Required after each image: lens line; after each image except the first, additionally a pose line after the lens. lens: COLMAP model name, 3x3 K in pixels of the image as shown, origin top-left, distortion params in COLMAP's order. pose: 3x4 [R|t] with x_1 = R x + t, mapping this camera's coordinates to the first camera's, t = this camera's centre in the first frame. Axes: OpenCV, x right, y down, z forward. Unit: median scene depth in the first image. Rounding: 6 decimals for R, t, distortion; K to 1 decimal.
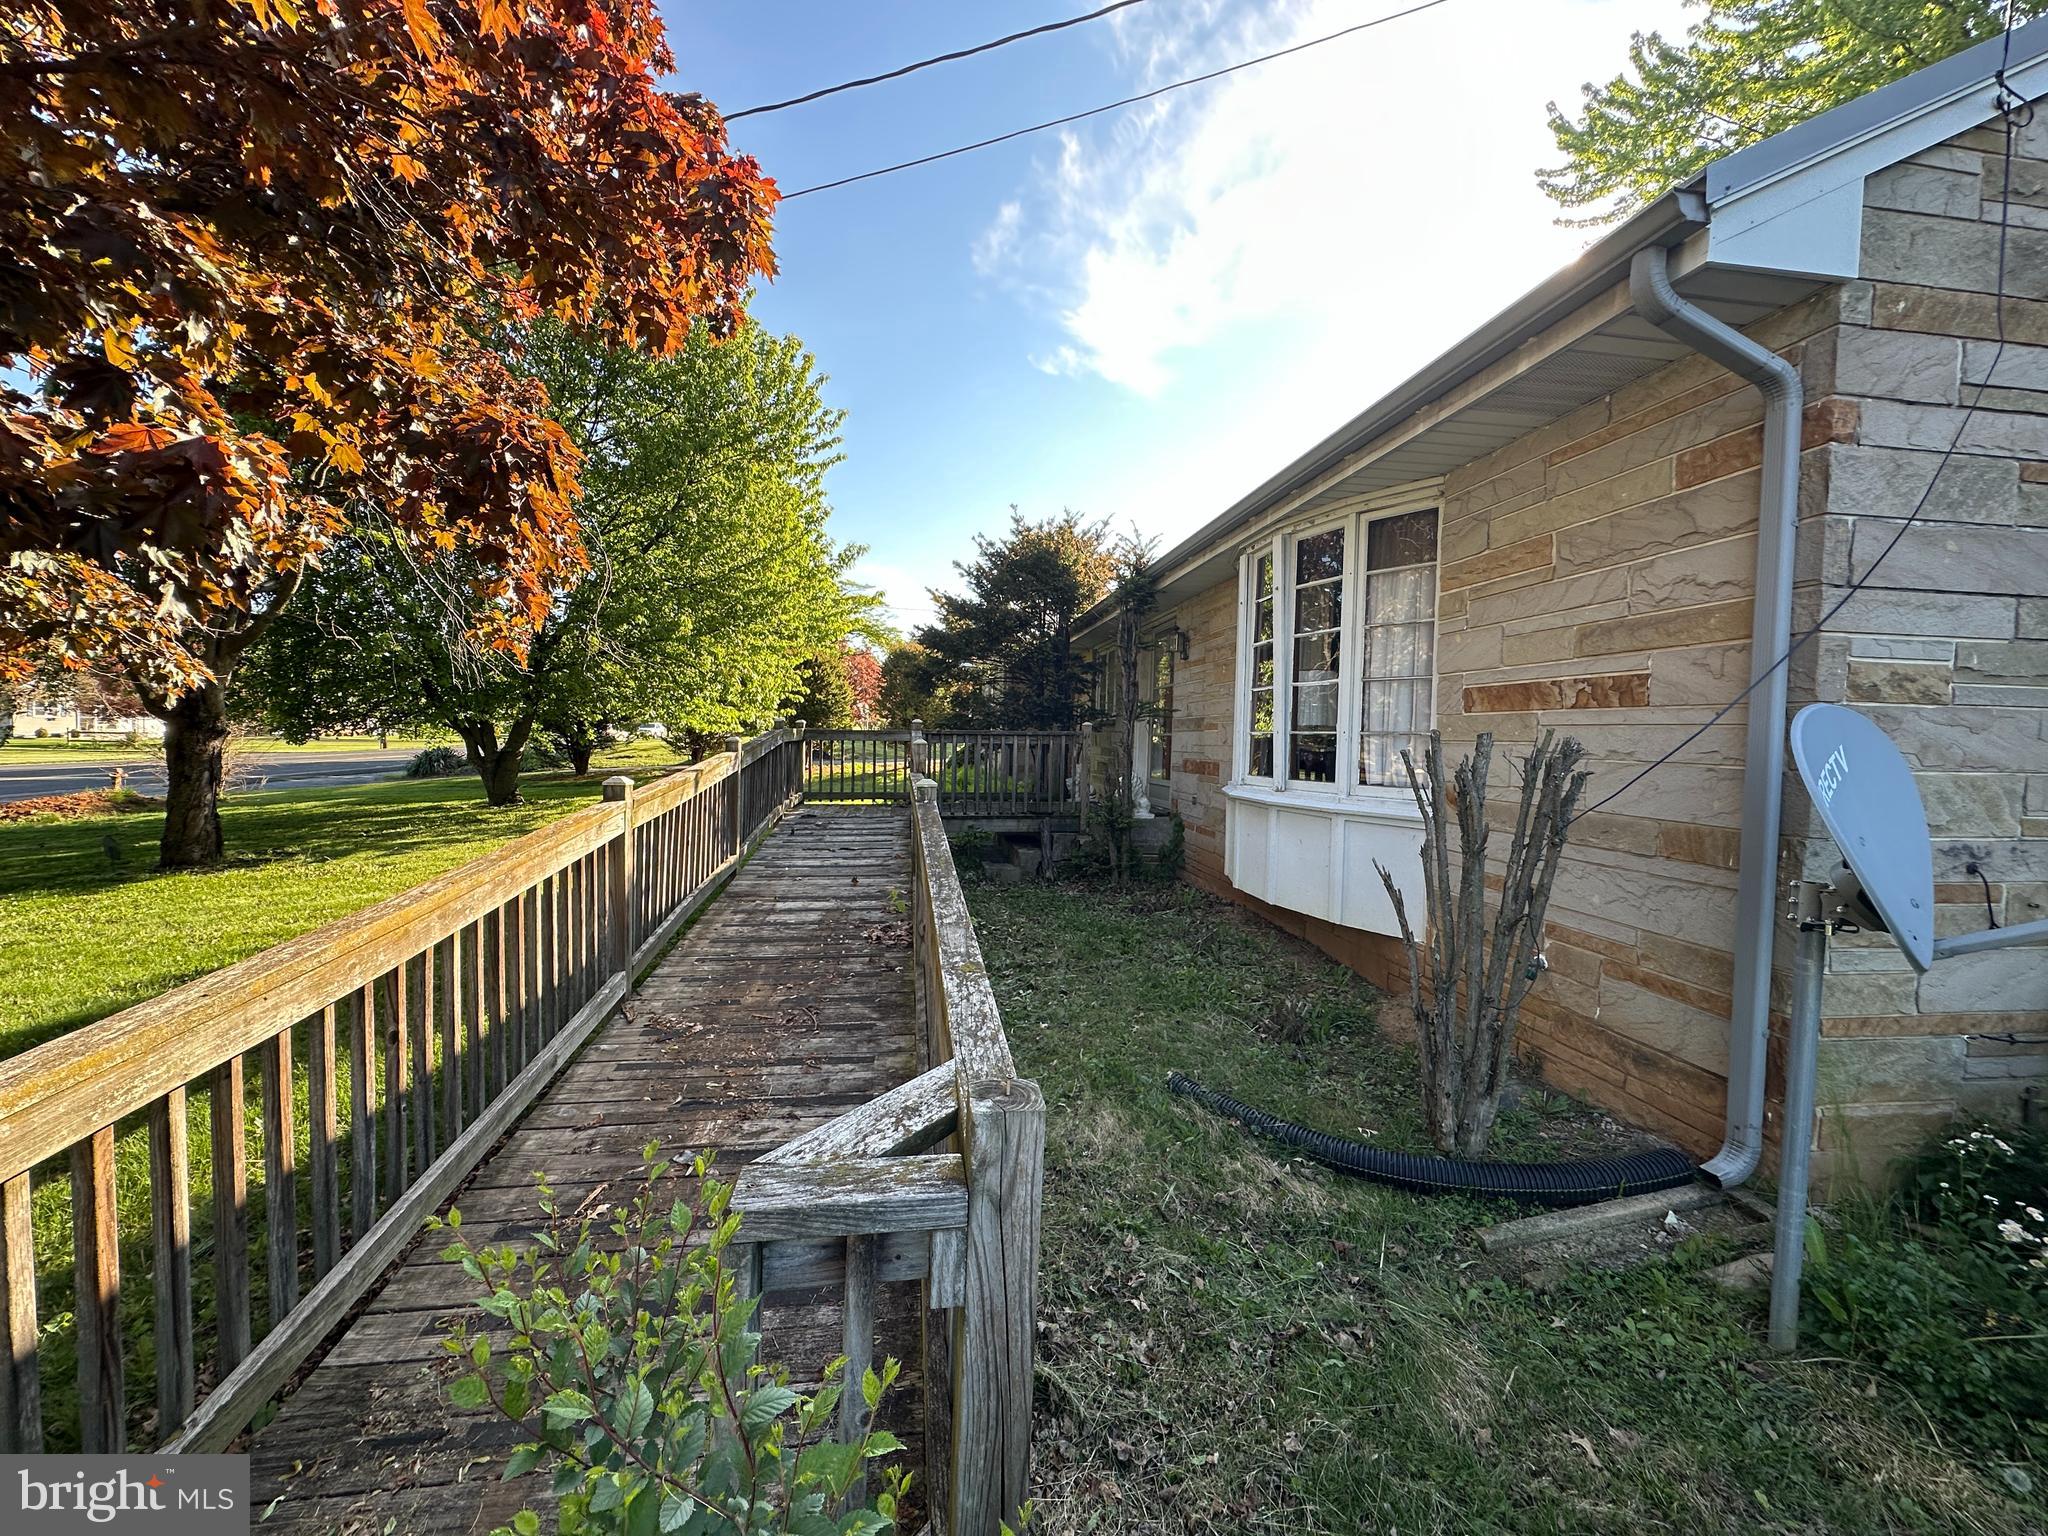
lens RADIAL K [[812.7, 0, 1025.0], [0, 812.7, 767.0], [0, 0, 1]] dist [-0.004839, 0.001270]
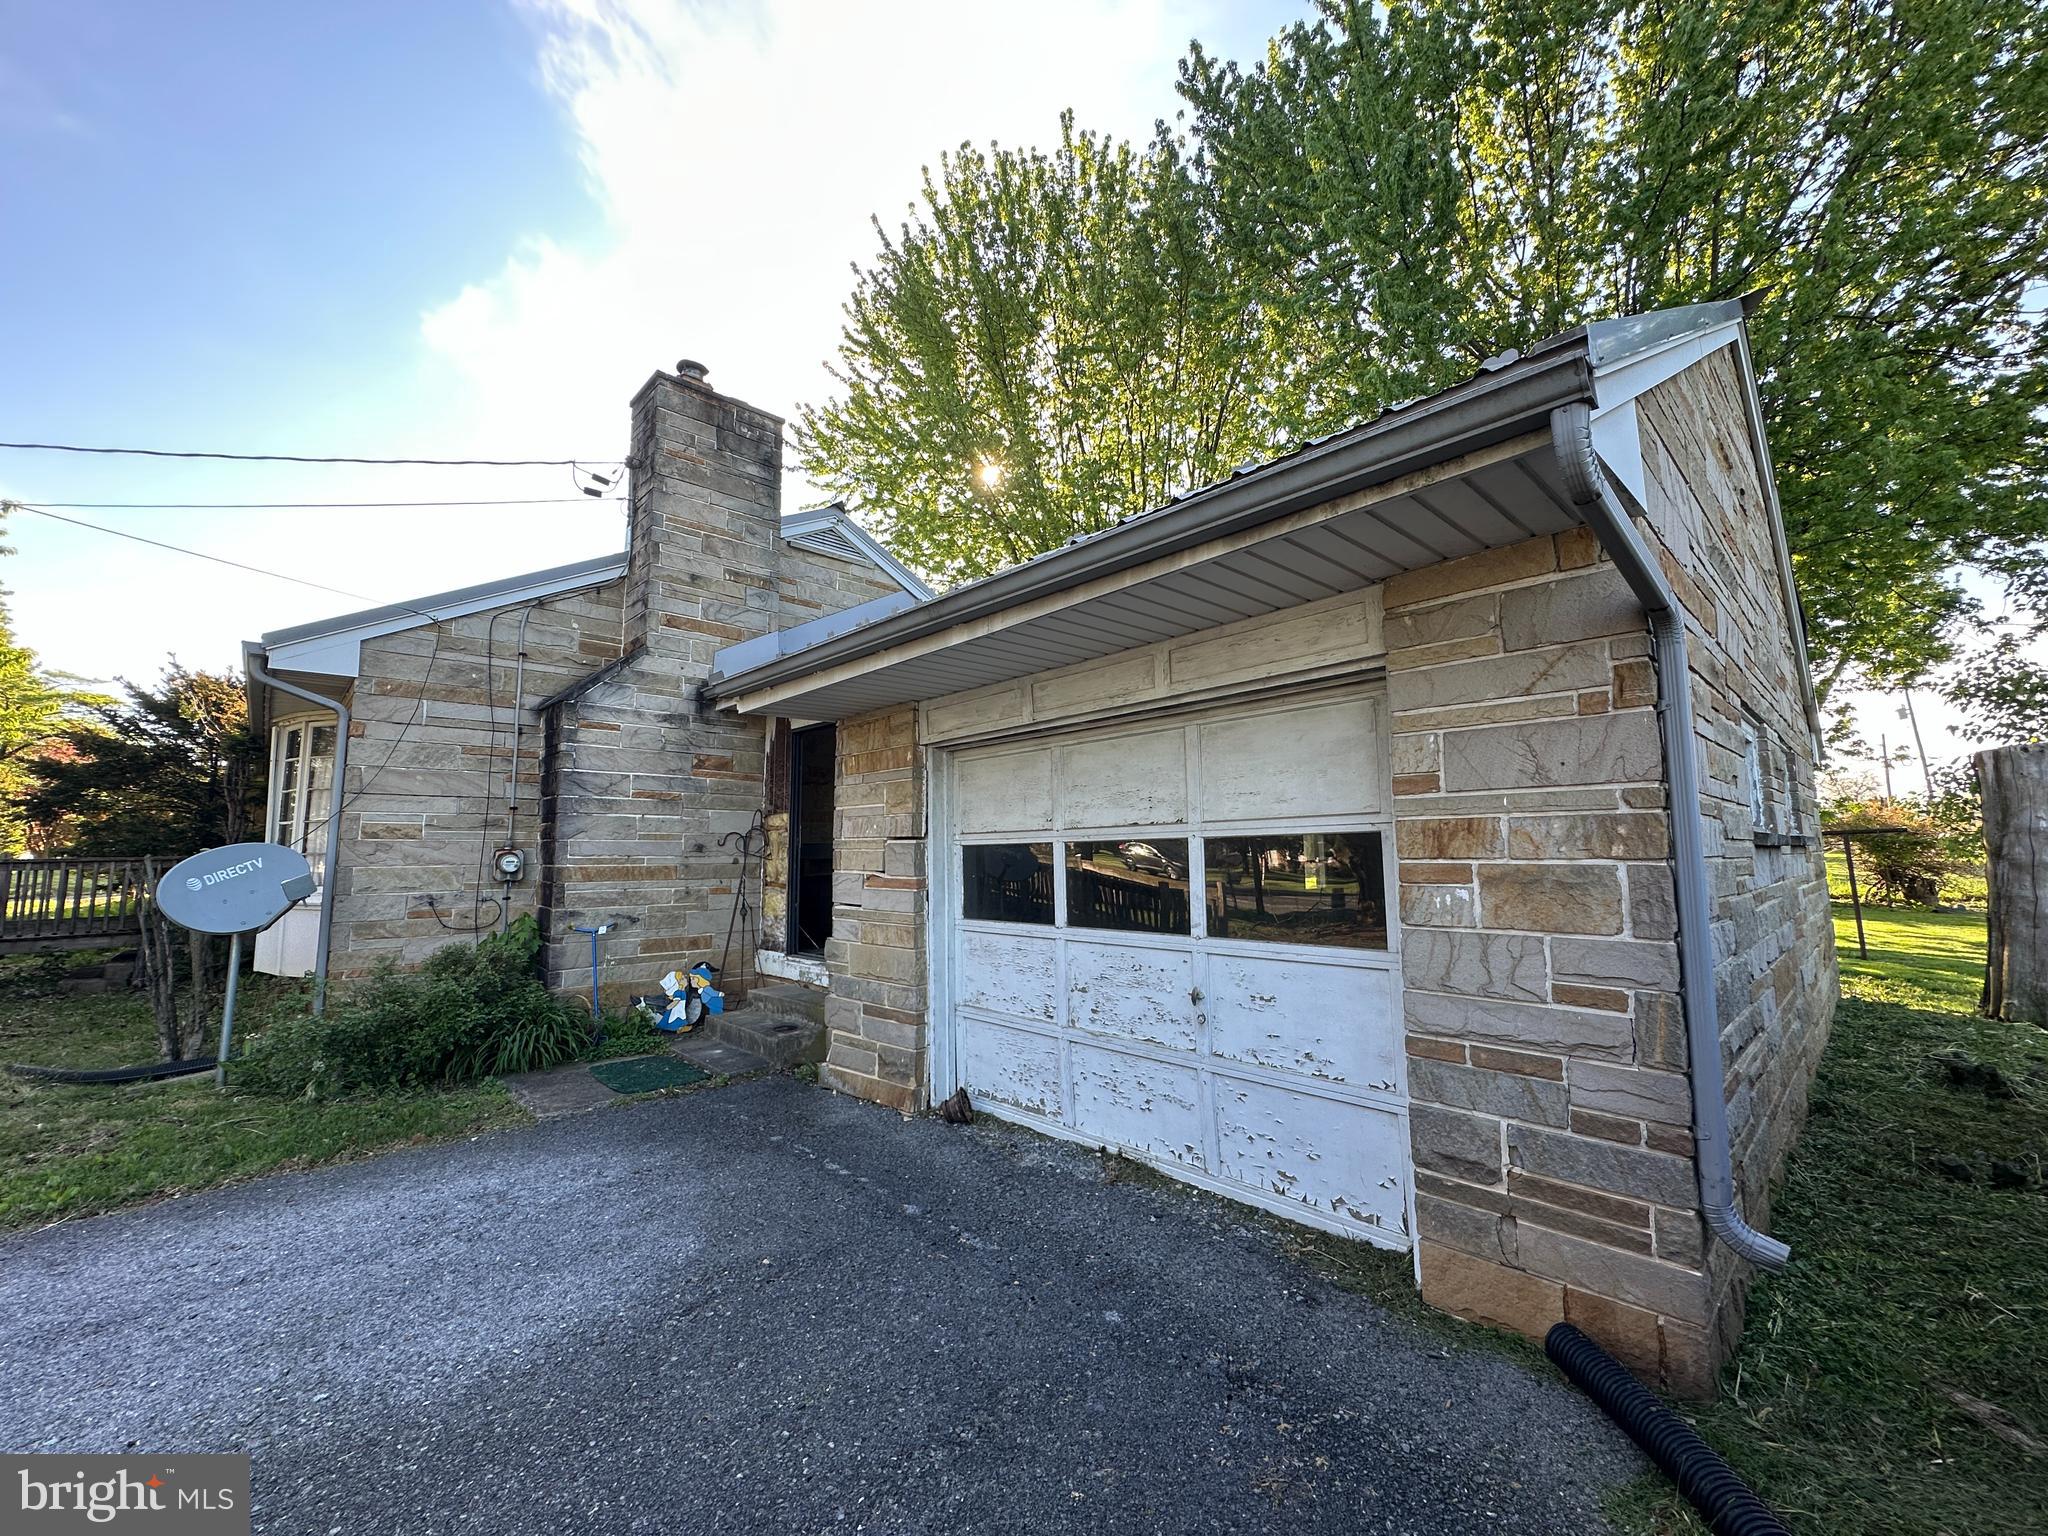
lens RADIAL K [[812.7, 0, 1025.0], [0, 812.7, 767.0], [0, 0, 1]] dist [-0.004839, 0.001270]
pose [[0.815561, 0.005069, 0.578649, 0.633473], [0.062170, 0.993406, -0.096326, 0.031020], [-0.575322, 0.114534, 0.809868, -1.150175]]
